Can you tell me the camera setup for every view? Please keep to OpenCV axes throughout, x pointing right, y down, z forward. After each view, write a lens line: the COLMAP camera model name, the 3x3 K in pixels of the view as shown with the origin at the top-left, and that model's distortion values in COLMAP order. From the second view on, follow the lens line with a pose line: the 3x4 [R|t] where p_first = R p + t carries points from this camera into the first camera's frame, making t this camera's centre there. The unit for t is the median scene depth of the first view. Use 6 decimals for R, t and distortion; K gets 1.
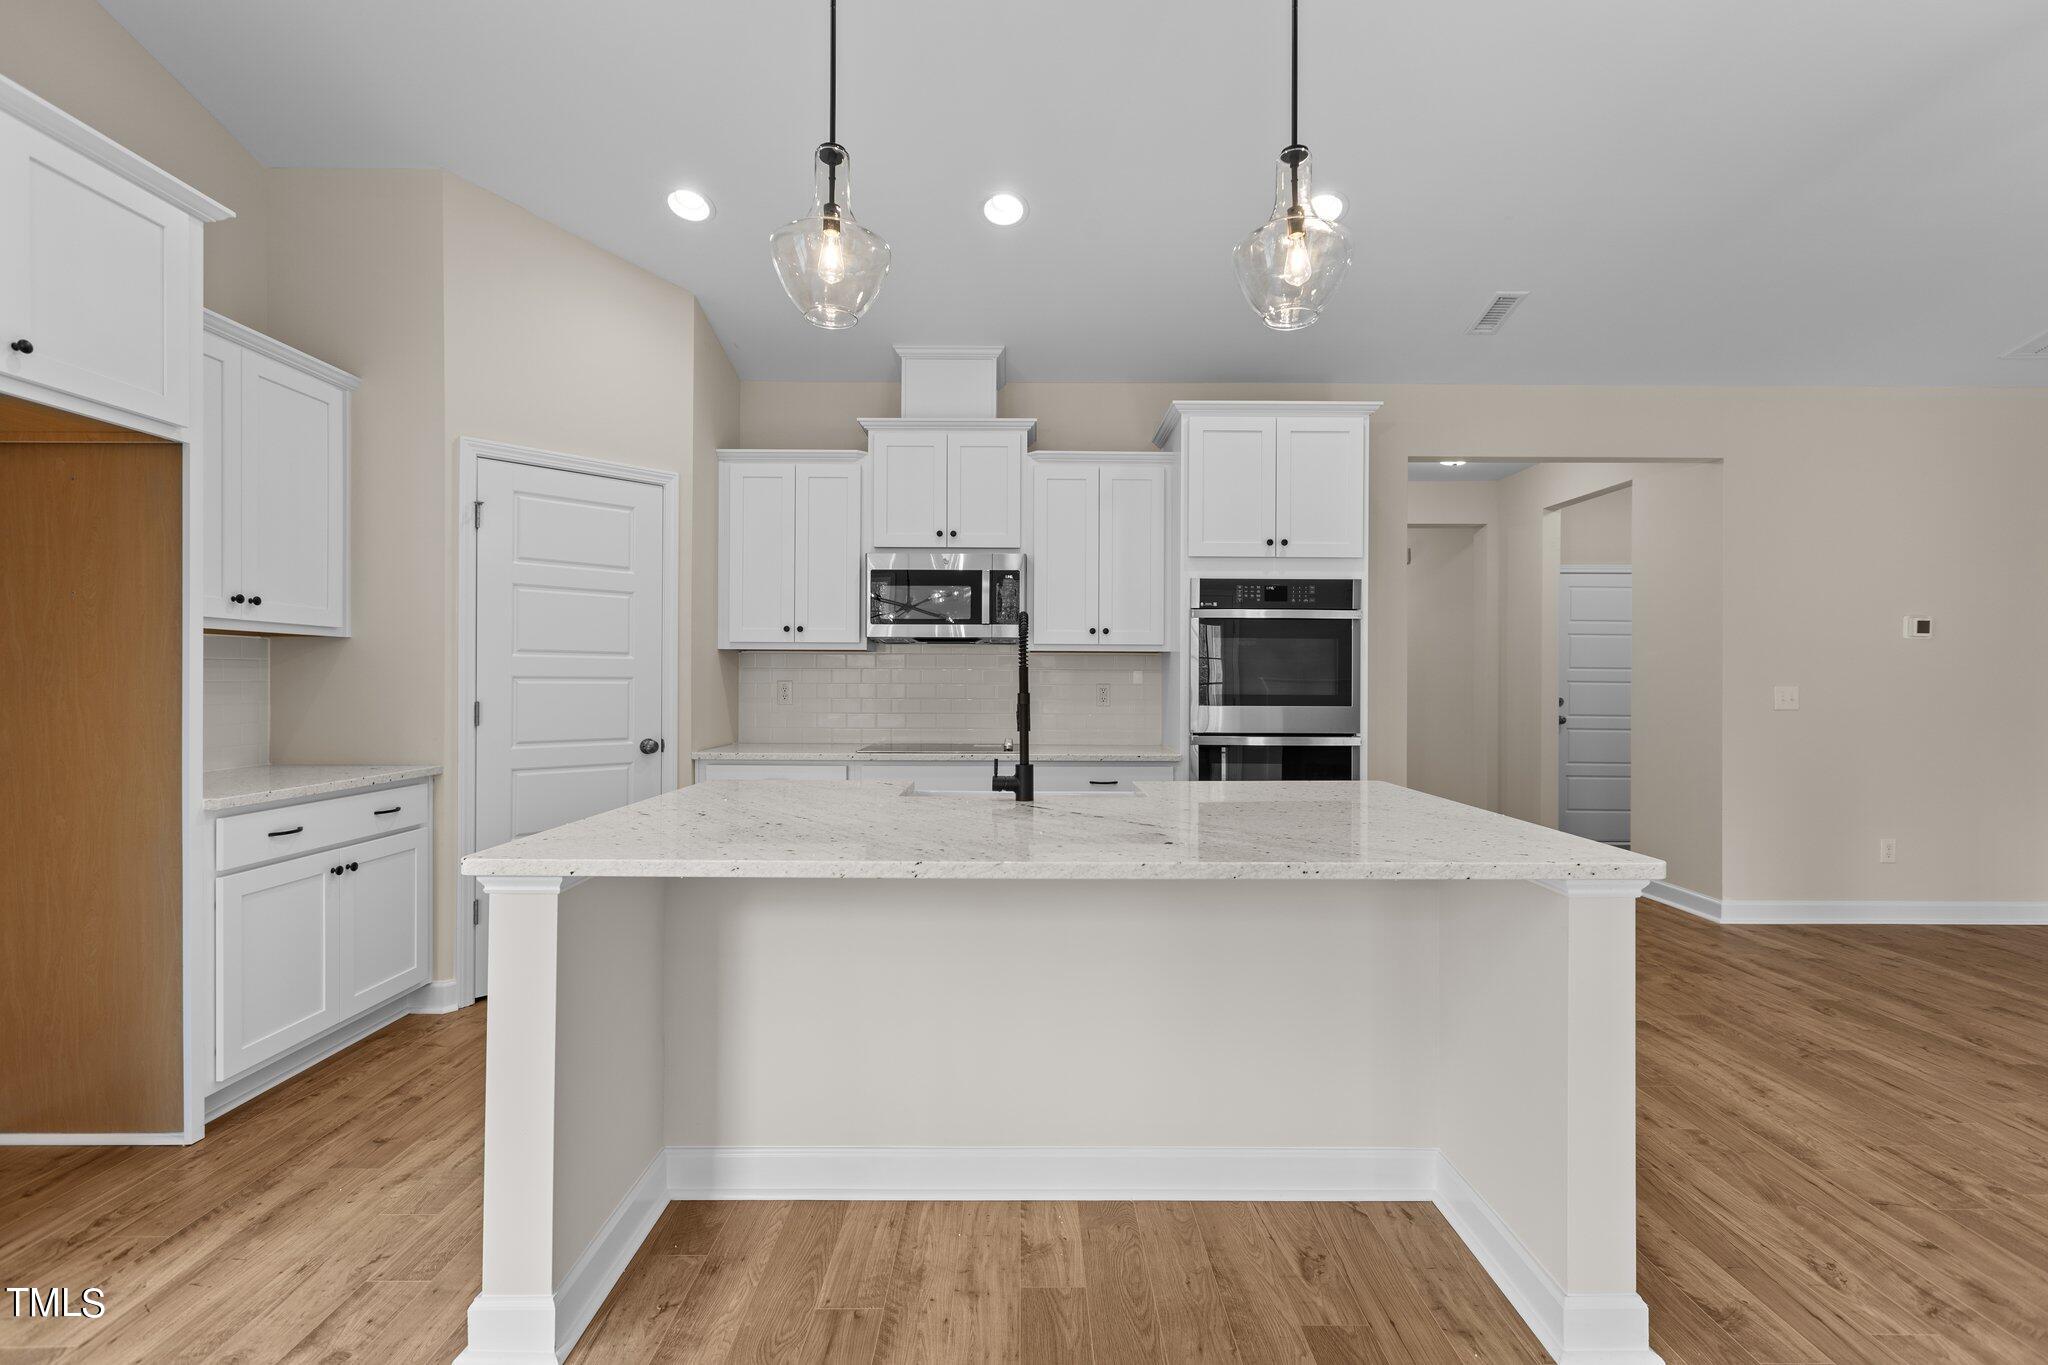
lens RADIAL K [[925.2, 0, 1025.5], [0, 925.2, 680.1], [0, 0, 1]] dist [0.002286, -0.000014]
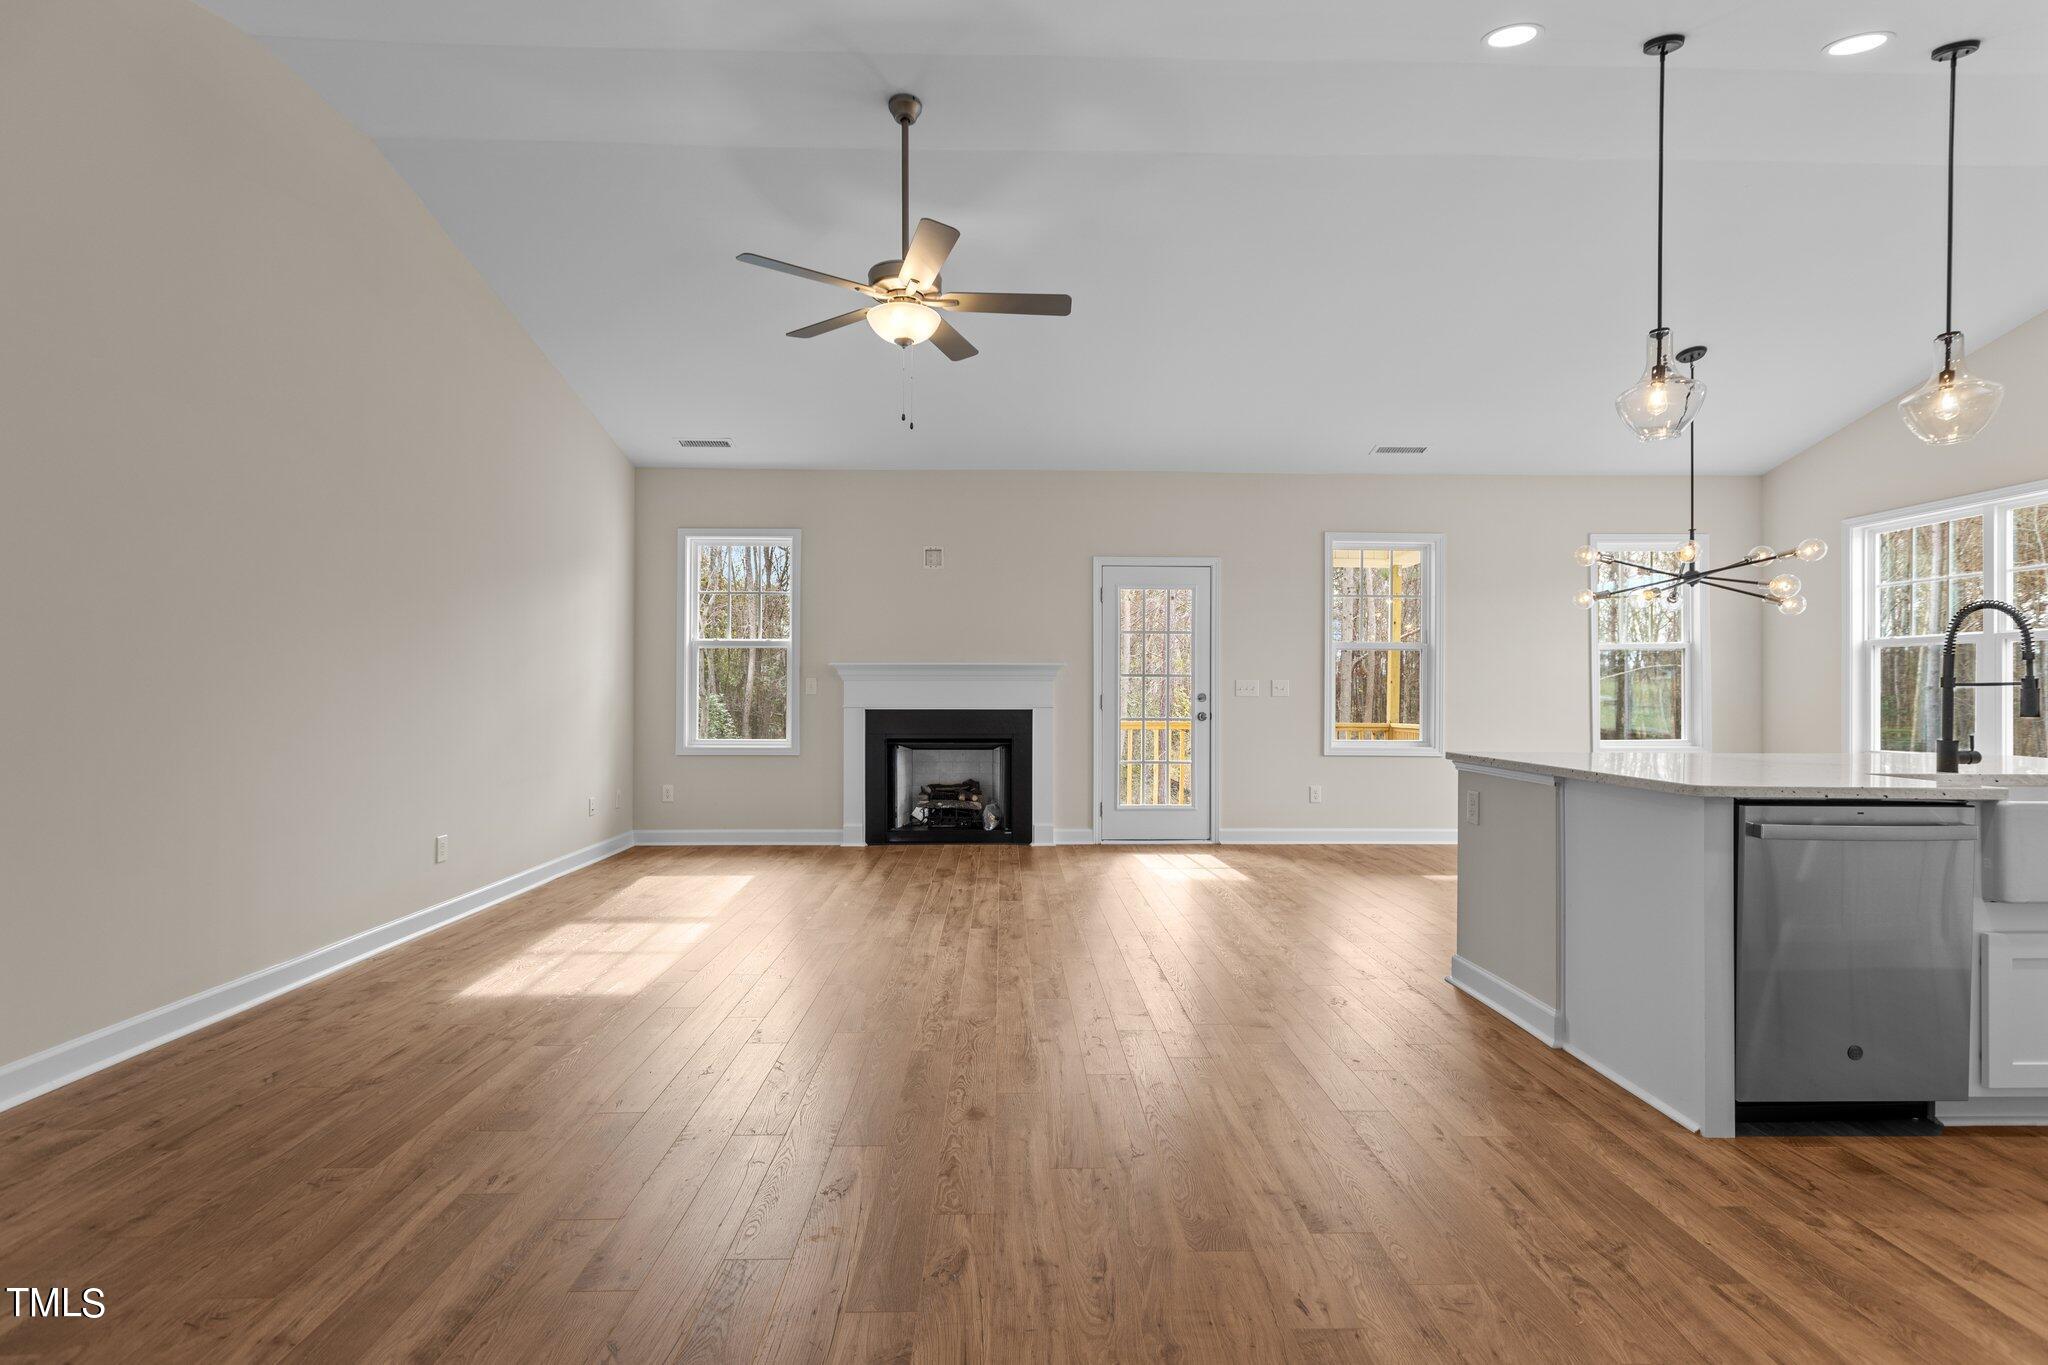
lens RADIAL K [[925.2, 0, 1021.9], [0, 925.2, 690.1], [0, 0, 1]] dist [0.002286, -0.000014]
pose [[-0.999843, -0.008509, -0.015527, 0.705091], [-0.008475, 0.999962, -0.002270, 0.025334], [0.015545, -0.002138, -0.999877, 1.293139]]
